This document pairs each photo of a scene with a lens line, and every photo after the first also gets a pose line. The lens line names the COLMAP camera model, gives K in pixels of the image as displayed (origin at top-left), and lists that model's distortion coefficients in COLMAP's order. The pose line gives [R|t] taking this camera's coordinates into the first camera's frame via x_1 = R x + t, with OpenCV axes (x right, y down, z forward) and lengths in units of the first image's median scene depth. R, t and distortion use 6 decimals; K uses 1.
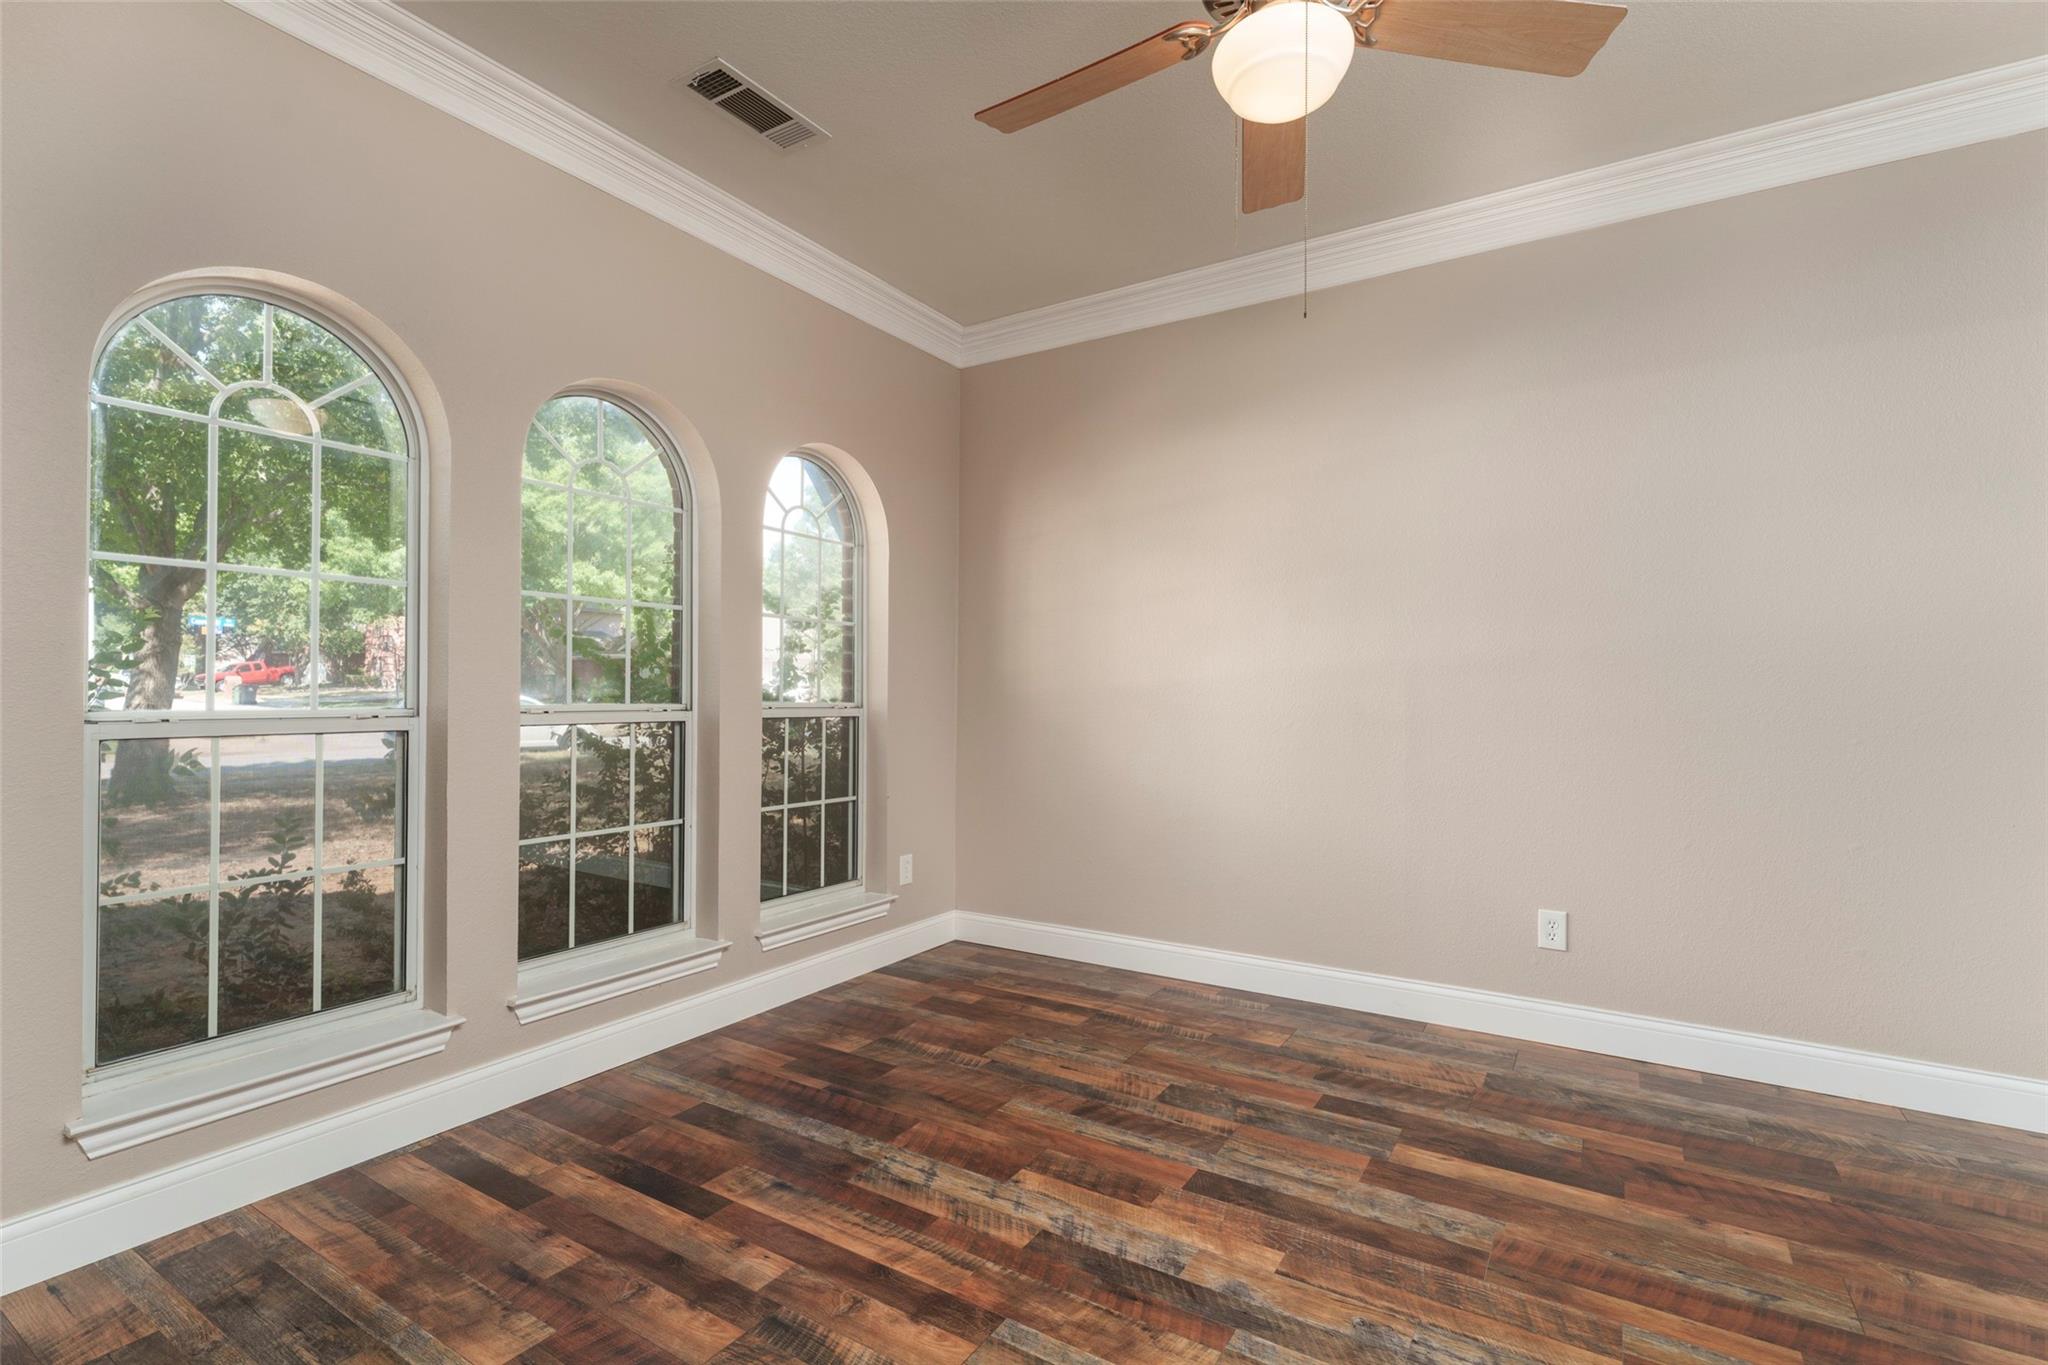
lens RADIAL K [[948.7, 0, 1022.4], [0, 948.7, 688.0], [0, 0, 1]] dist [-0.003802, -0.000449]
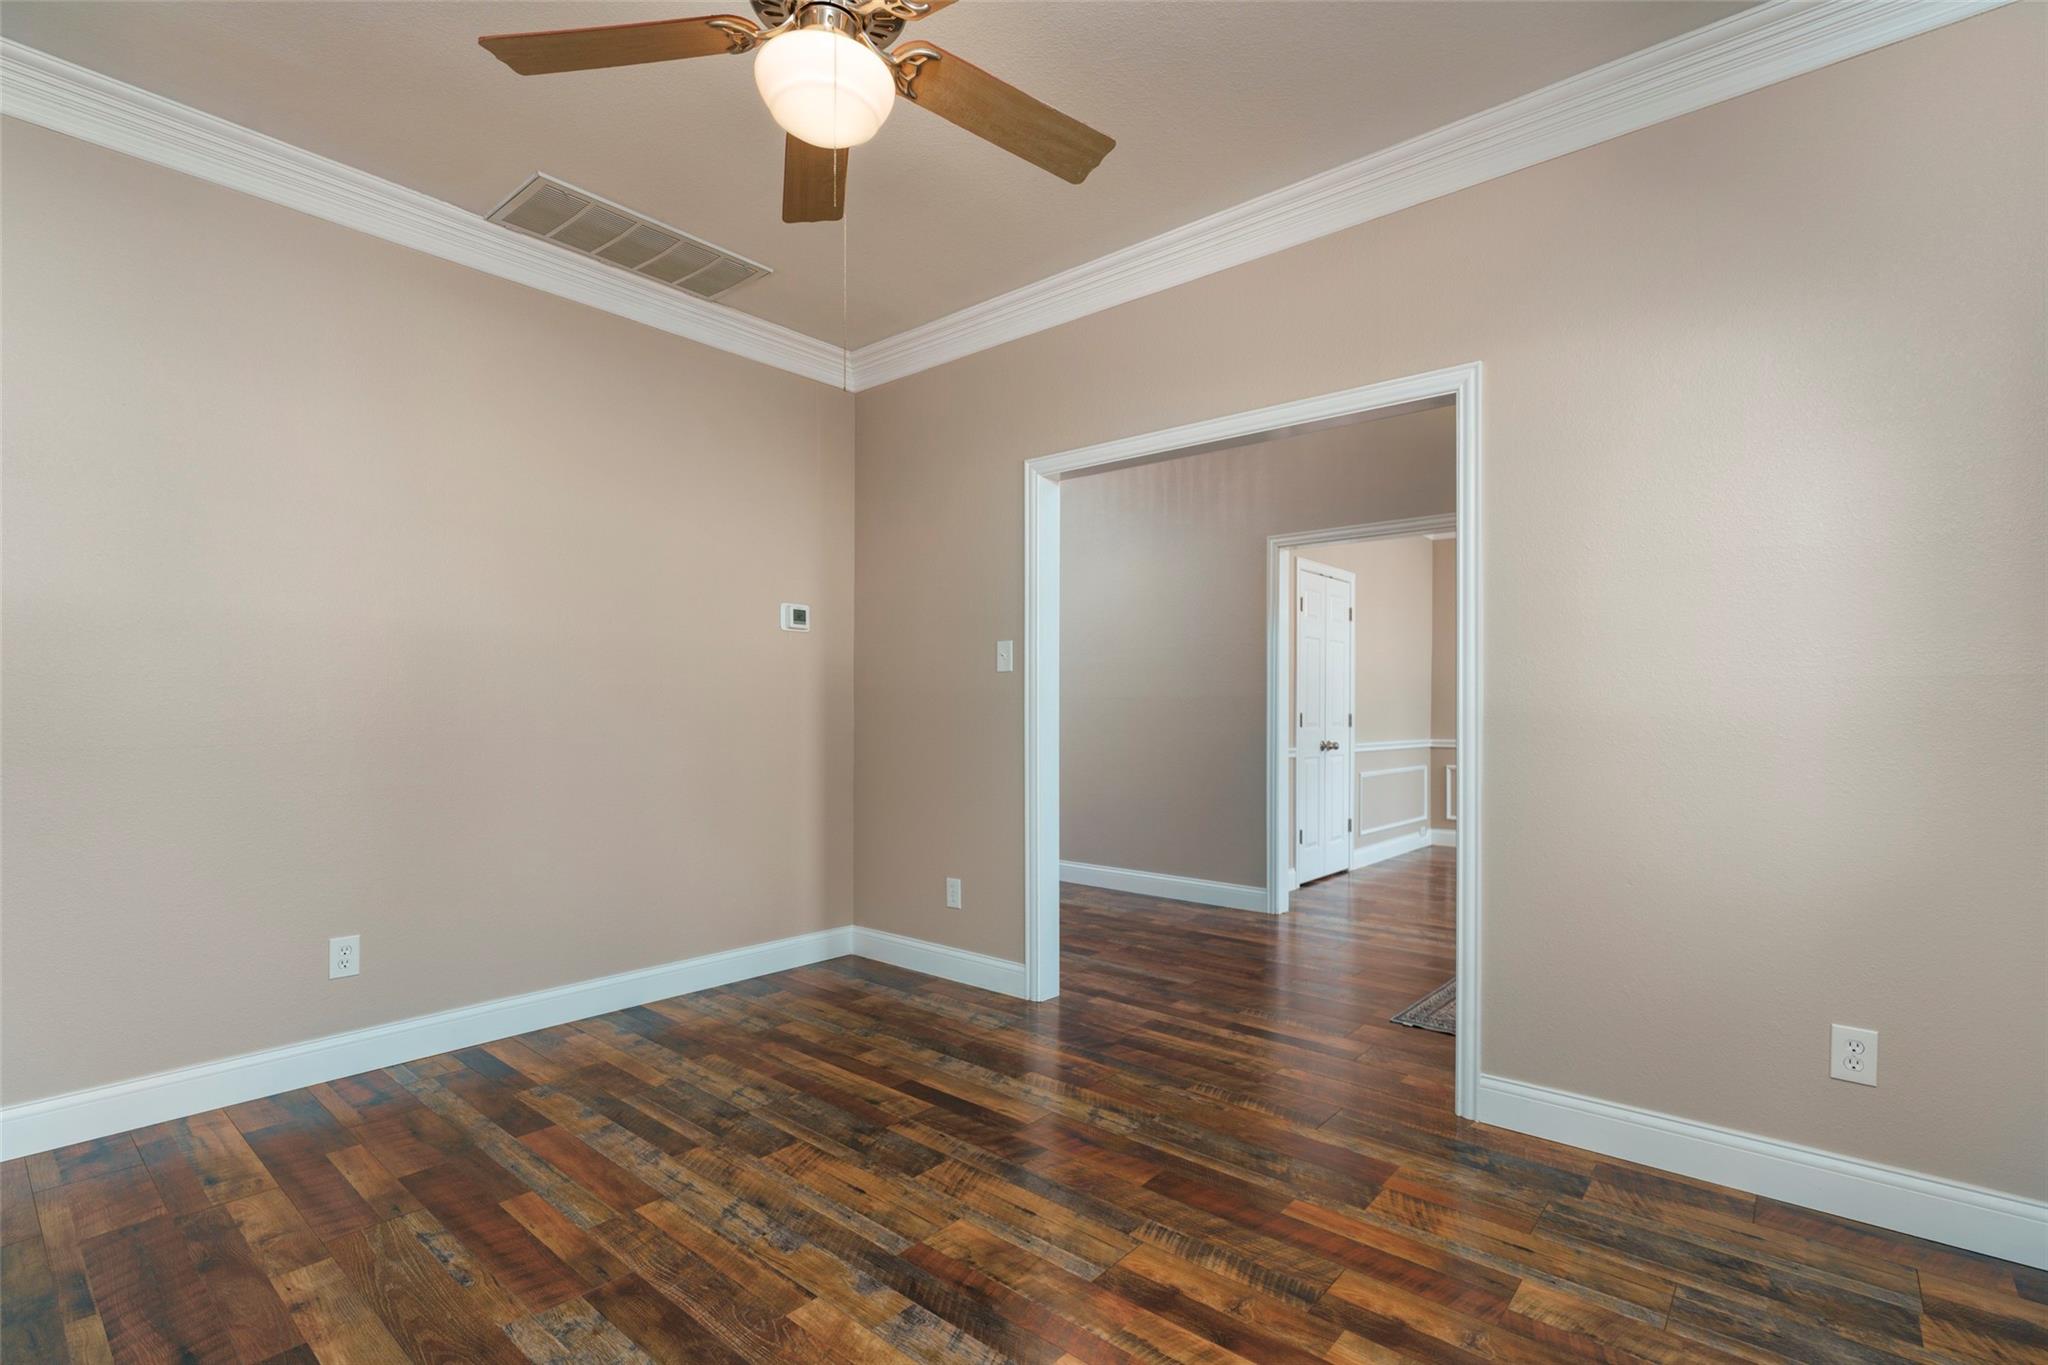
lens RADIAL K [[948.7, 0, 1024.8], [0, 948.7, 691.4], [0, 0, 1]] dist [-0.003802, -0.000449]
pose [[-0.990429, -0.006374, 0.137876, -0.082560], [-0.009505, 0.999712, -0.022058, 0.002511], [-0.137695, -0.023157, -0.990204, 1.990366]]
